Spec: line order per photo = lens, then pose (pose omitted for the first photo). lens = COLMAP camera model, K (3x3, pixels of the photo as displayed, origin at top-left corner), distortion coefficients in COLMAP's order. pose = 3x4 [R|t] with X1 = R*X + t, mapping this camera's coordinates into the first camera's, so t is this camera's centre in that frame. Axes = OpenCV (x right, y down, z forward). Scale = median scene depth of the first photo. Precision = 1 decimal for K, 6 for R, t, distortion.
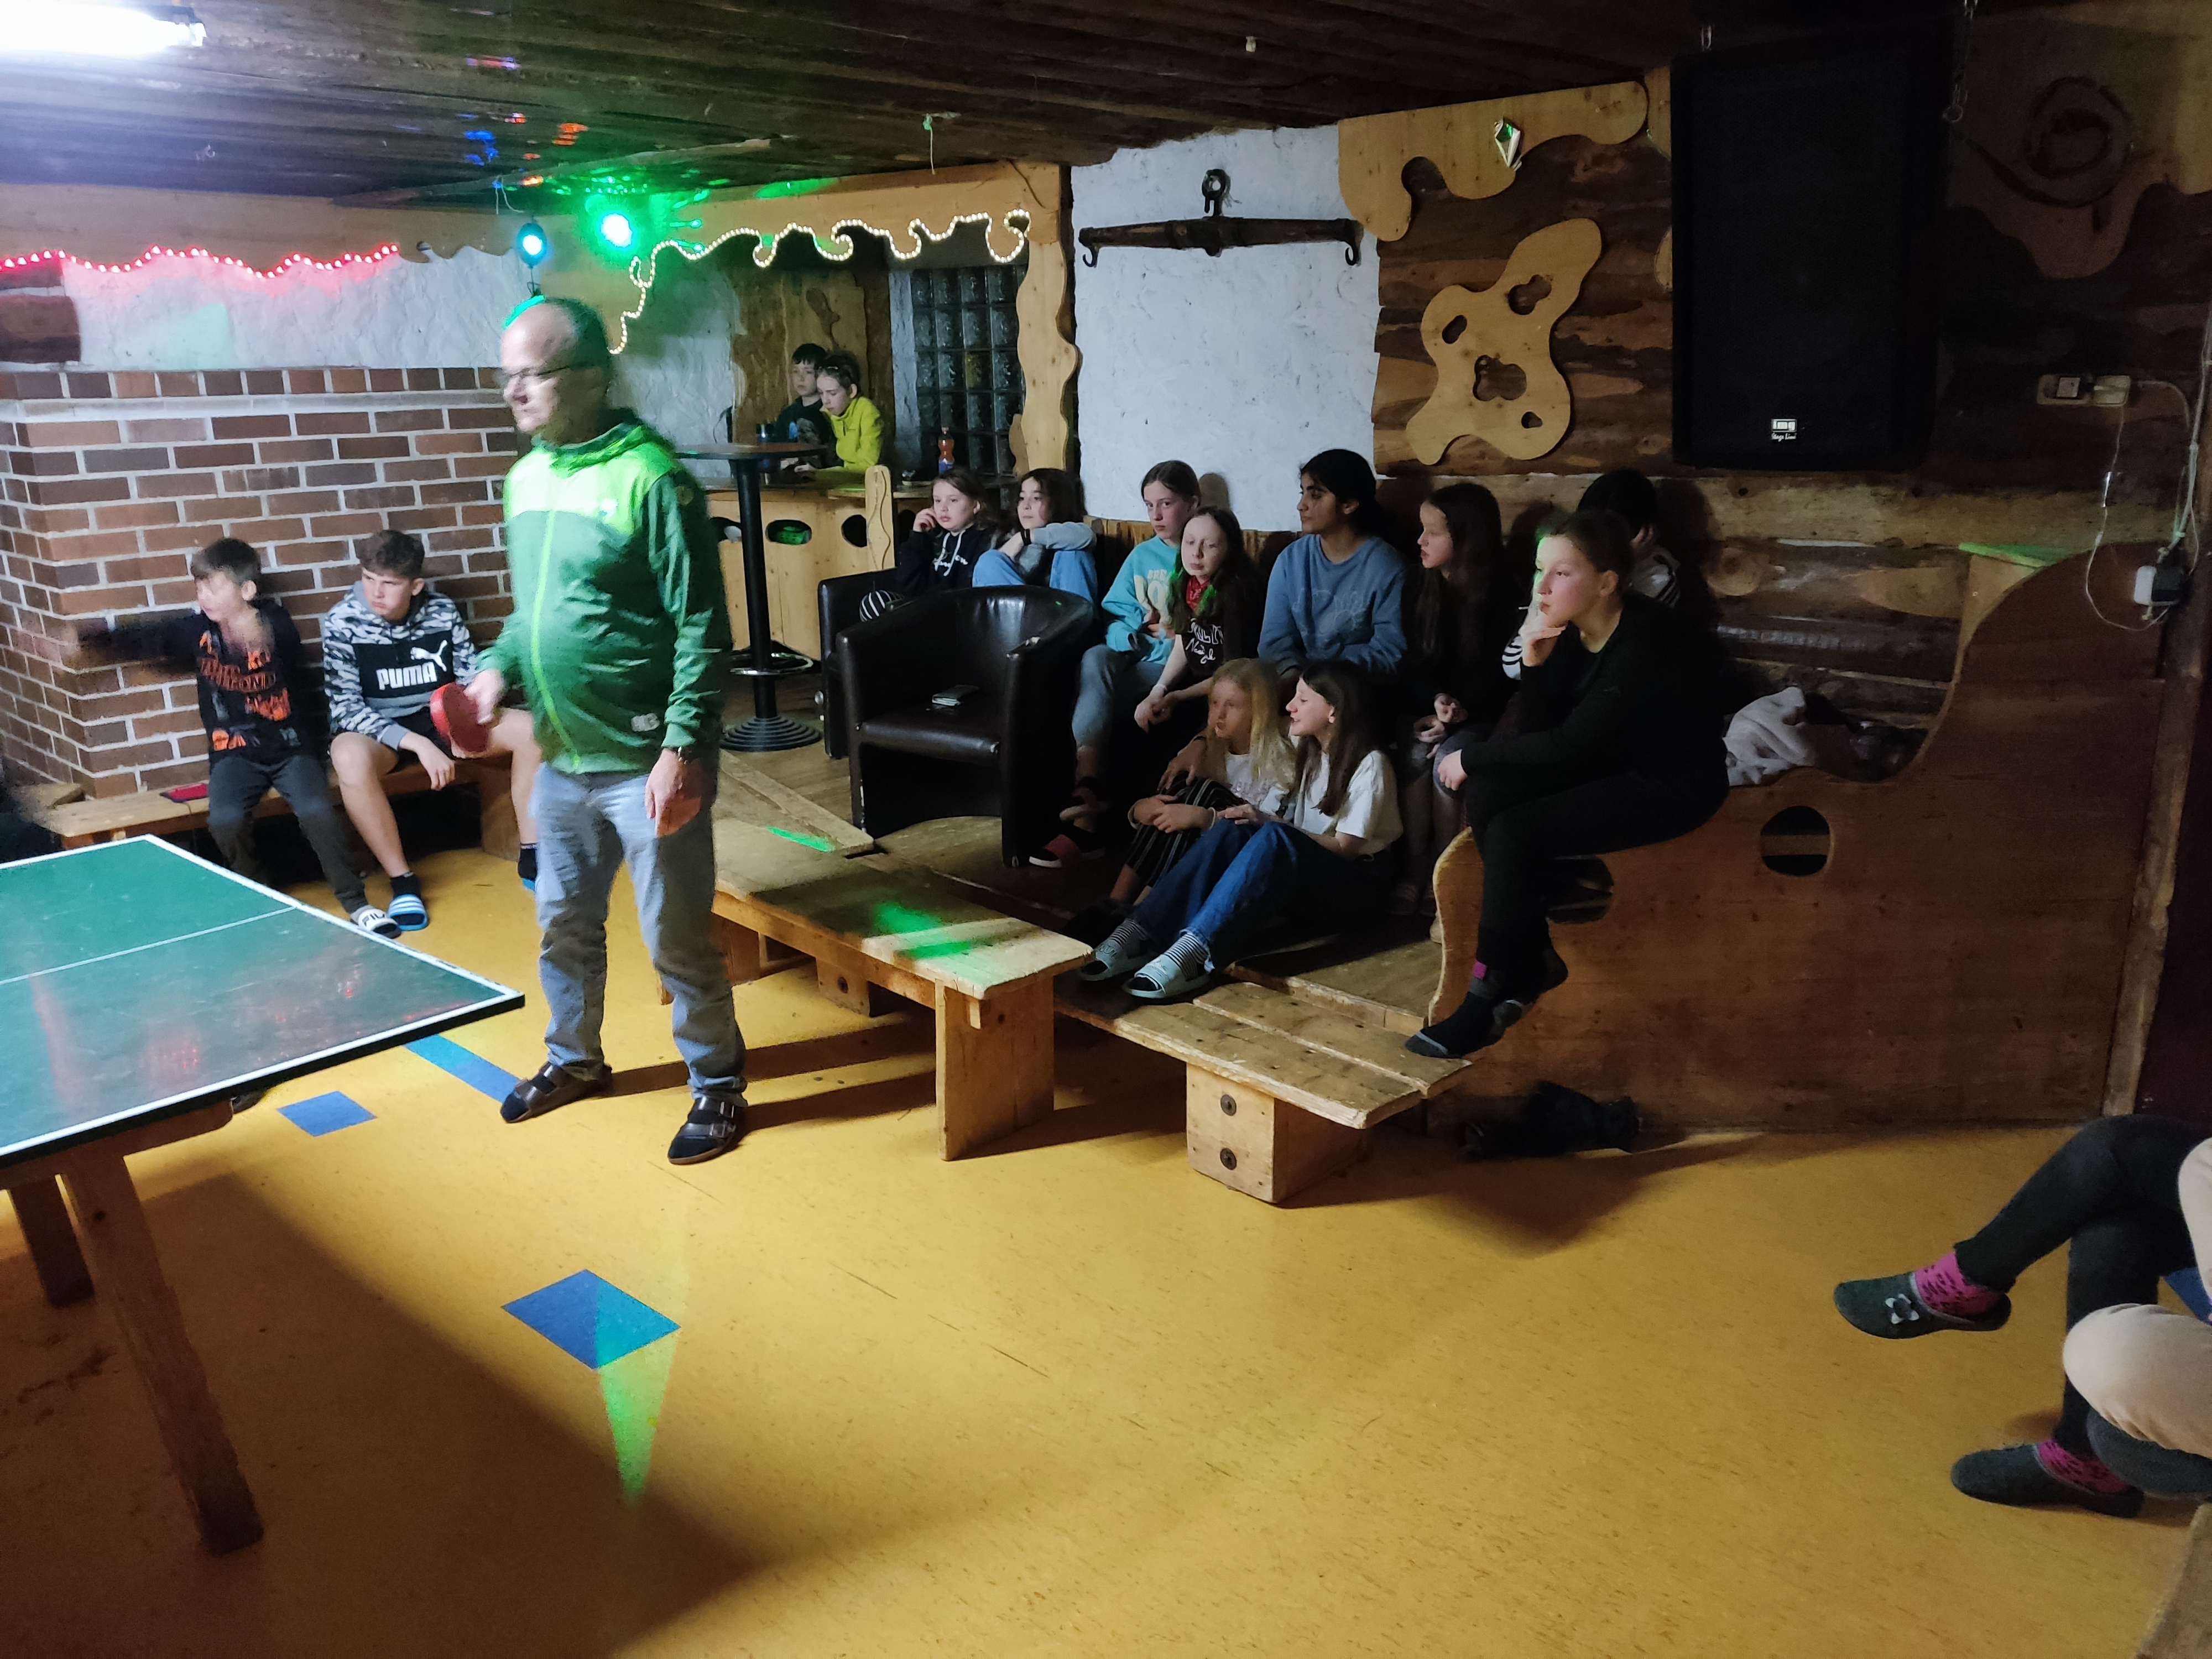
lens RADIAL K [[1593.2, 0, 1106.0], [0, 1593.2, 829.5], [0, 0, 1]] dist [0.063203, -0.095551]
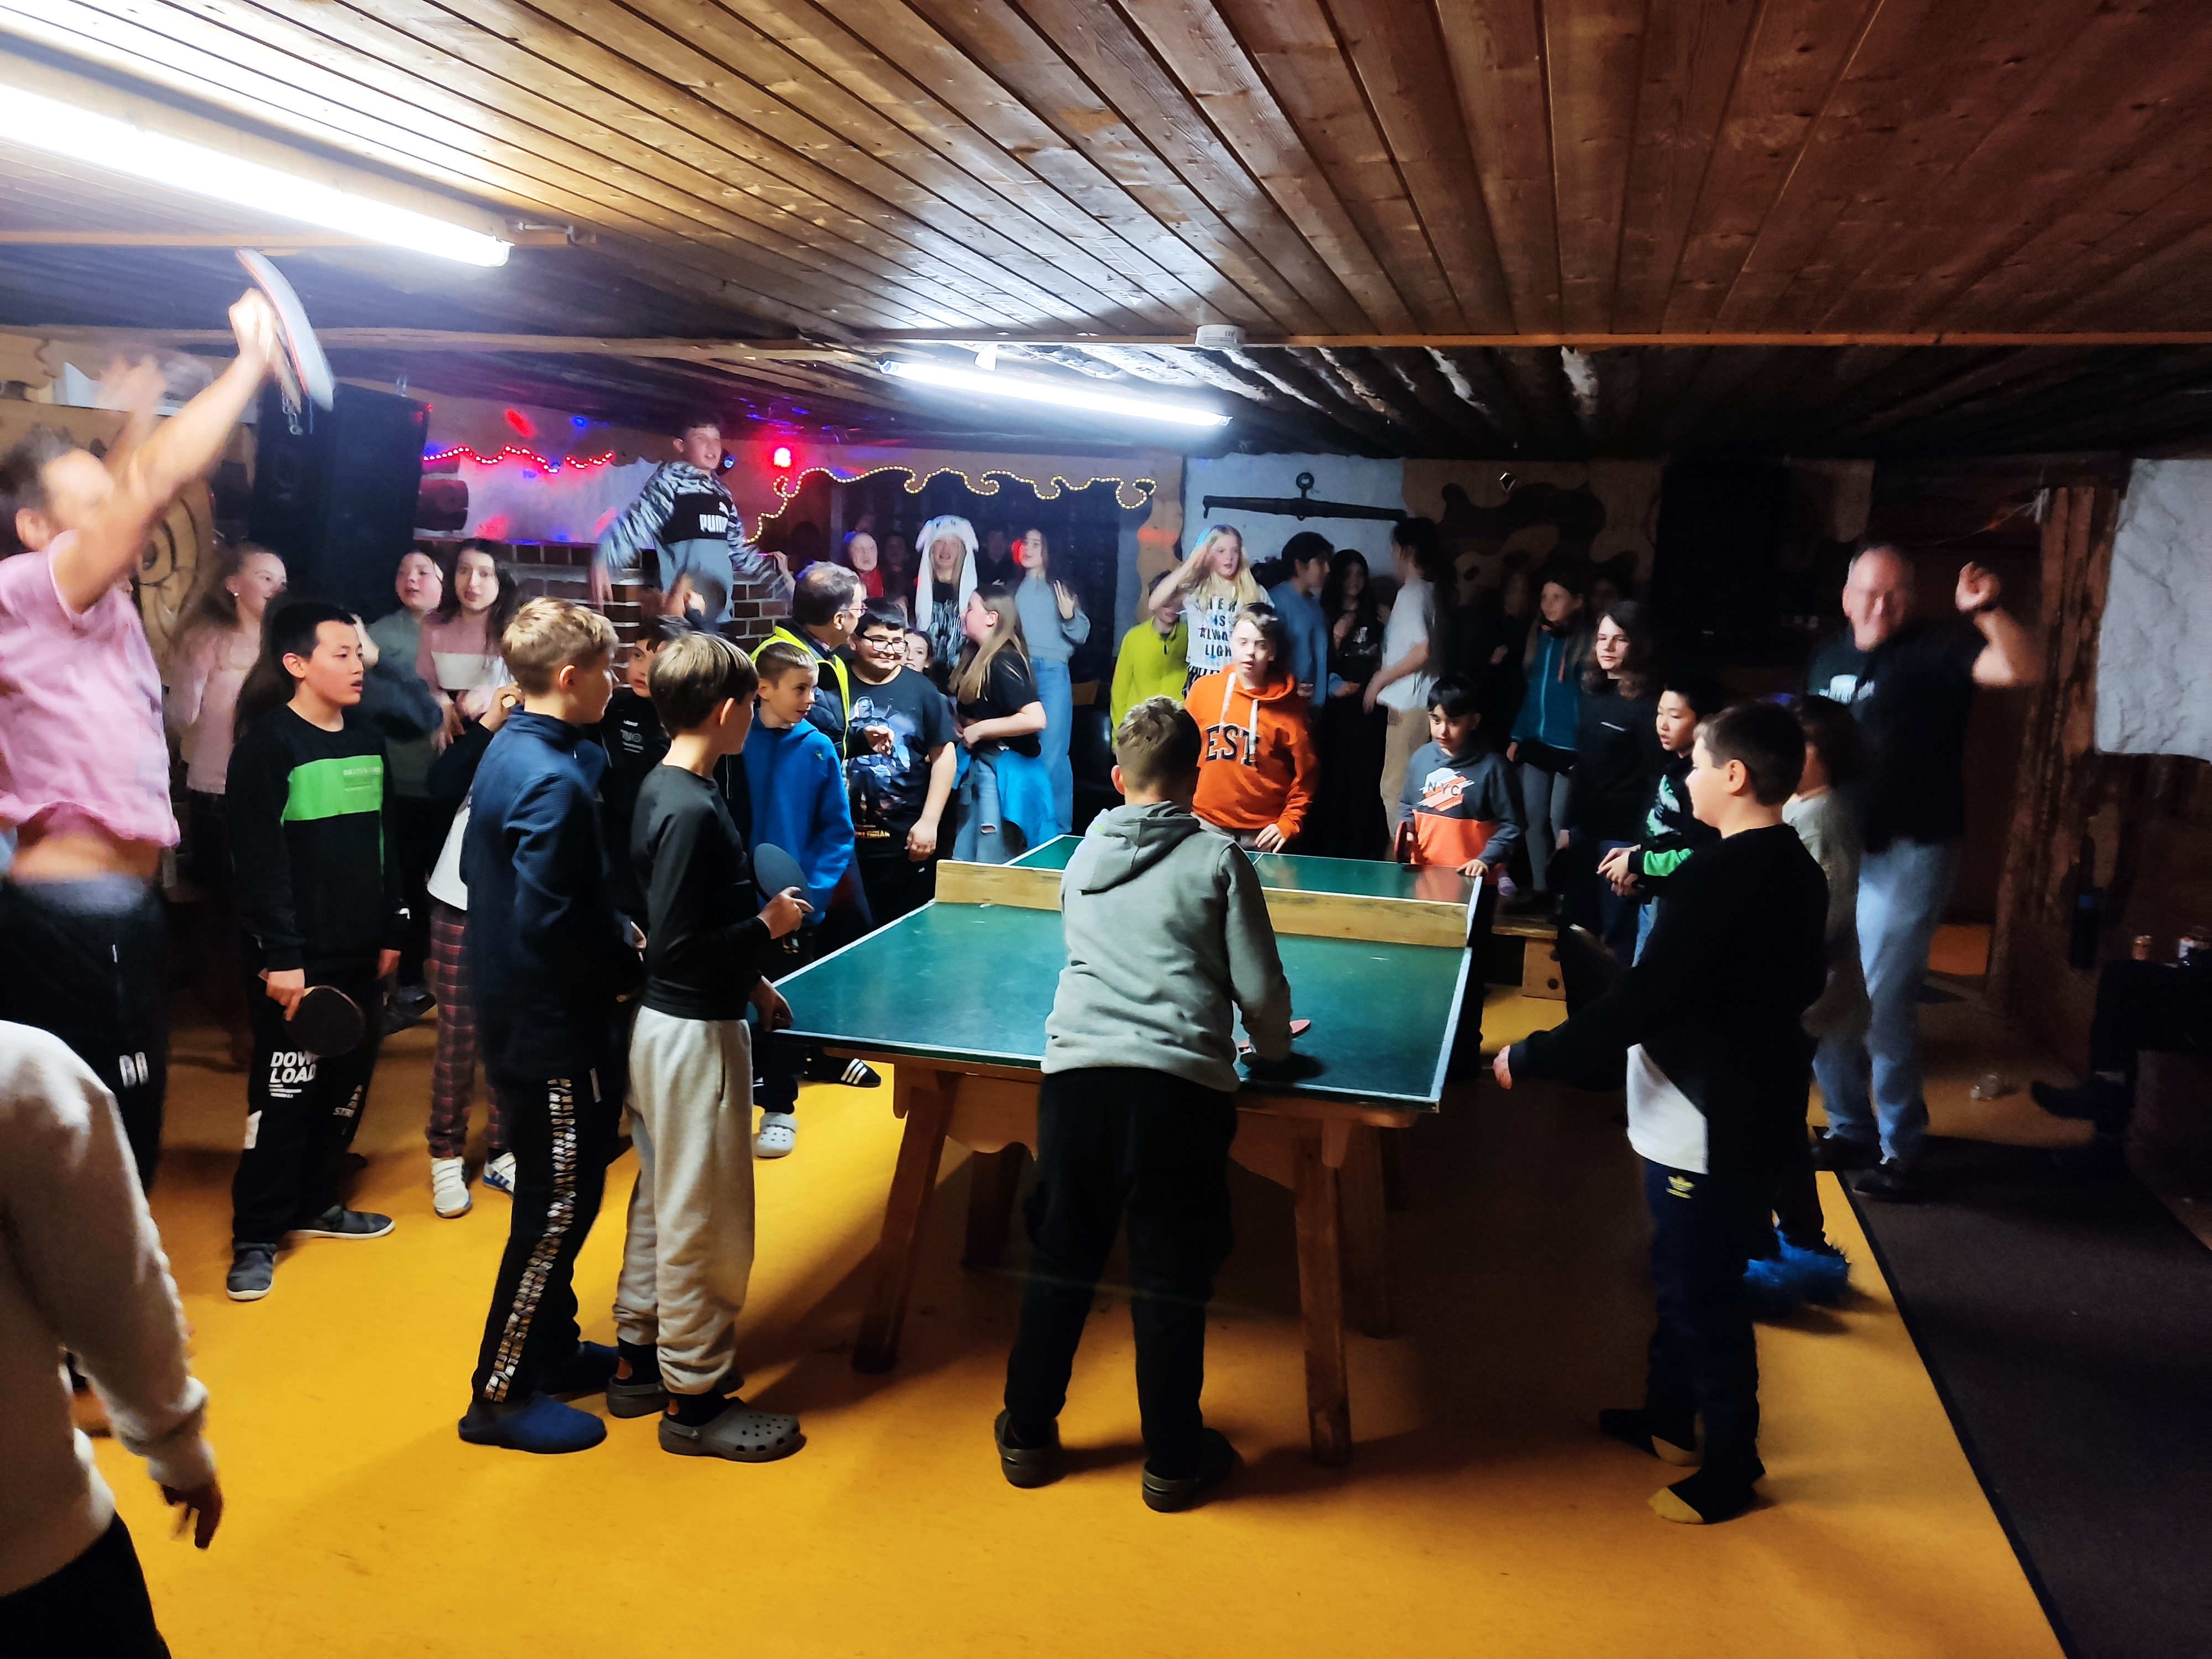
lens RADIAL K [[1632.0, 0, 1073.7], [0, 1632.0, 831.0], [0, 0, 1]] dist [0.039500, -0.001757]
pose [[0.903515, -0.016957, 0.428222, -1.010152], [0.064046, 0.993338, -0.095797, 0.135819], [-0.423744, 0.113980, 0.898582, -0.471635]]
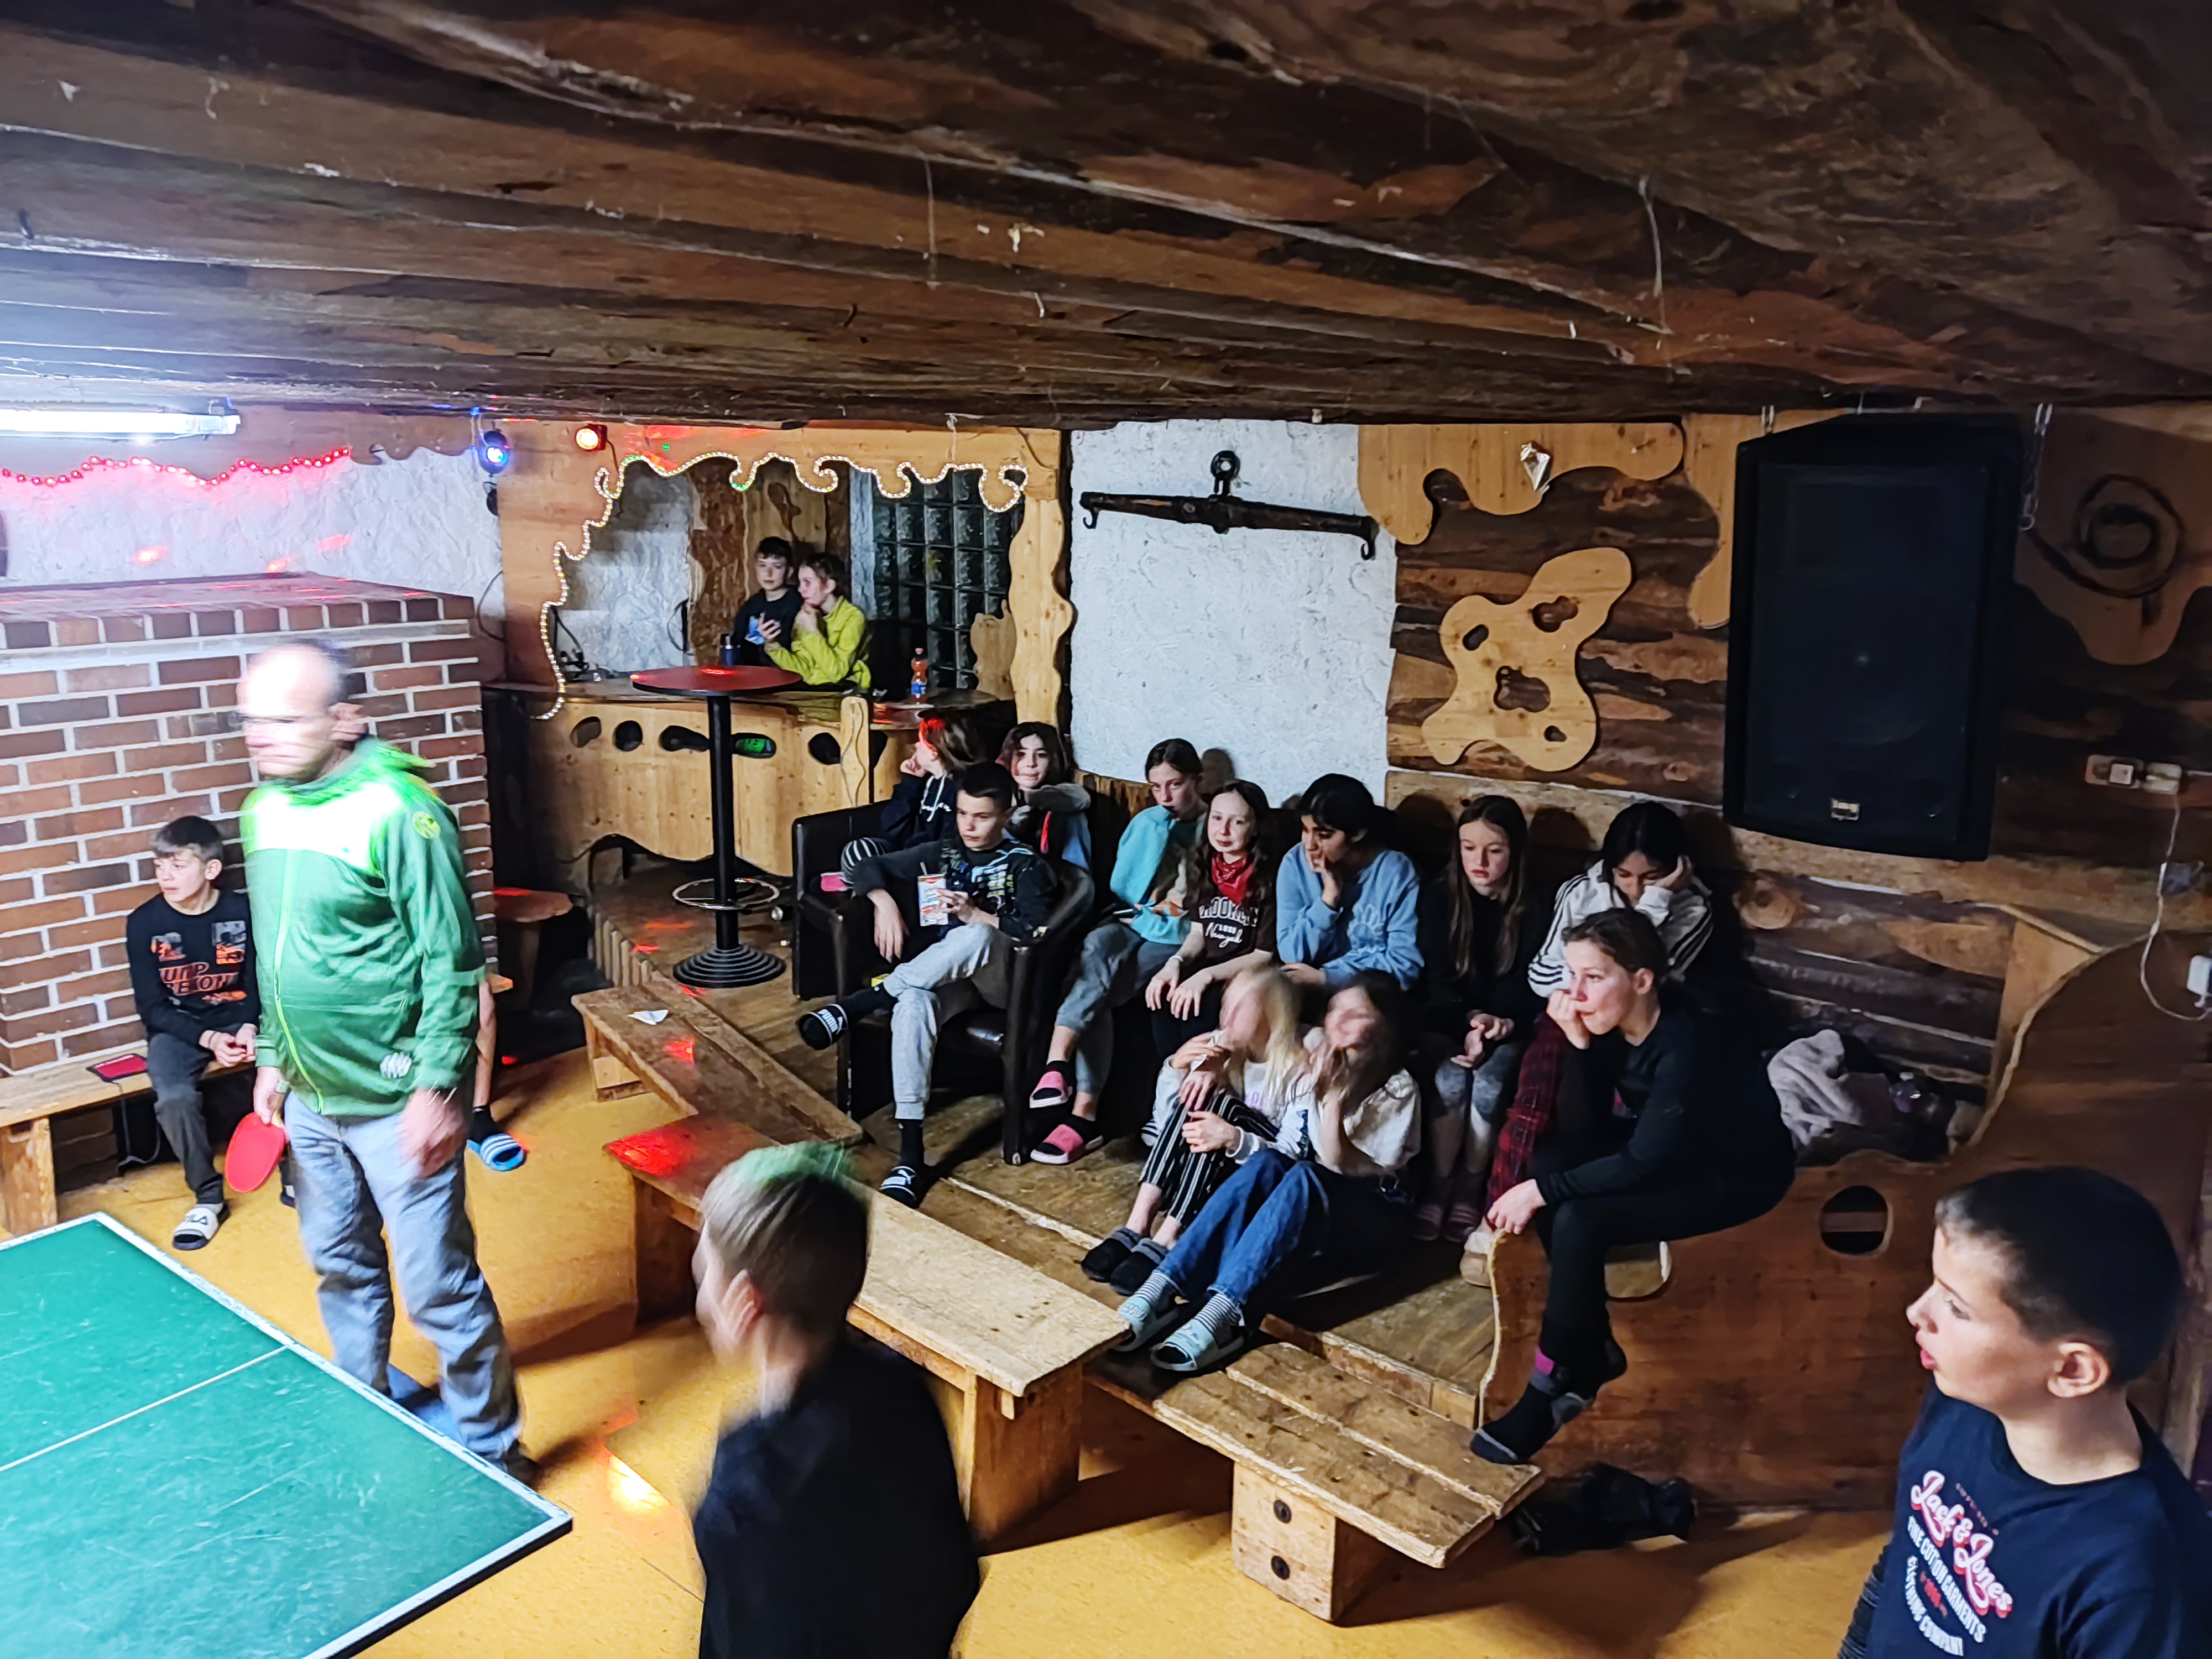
lens RADIAL K [[1593.2, 0, 1106.0], [0, 1593.2, 829.5], [0, 0, 1]] dist [0.063203, -0.095551]
pose [[0.997677, 0.016427, 0.066105, -0.074245], [-0.012964, 0.998538, -0.052473, -0.137312], [-0.066870, 0.051494, 0.996432, 0.034675]]
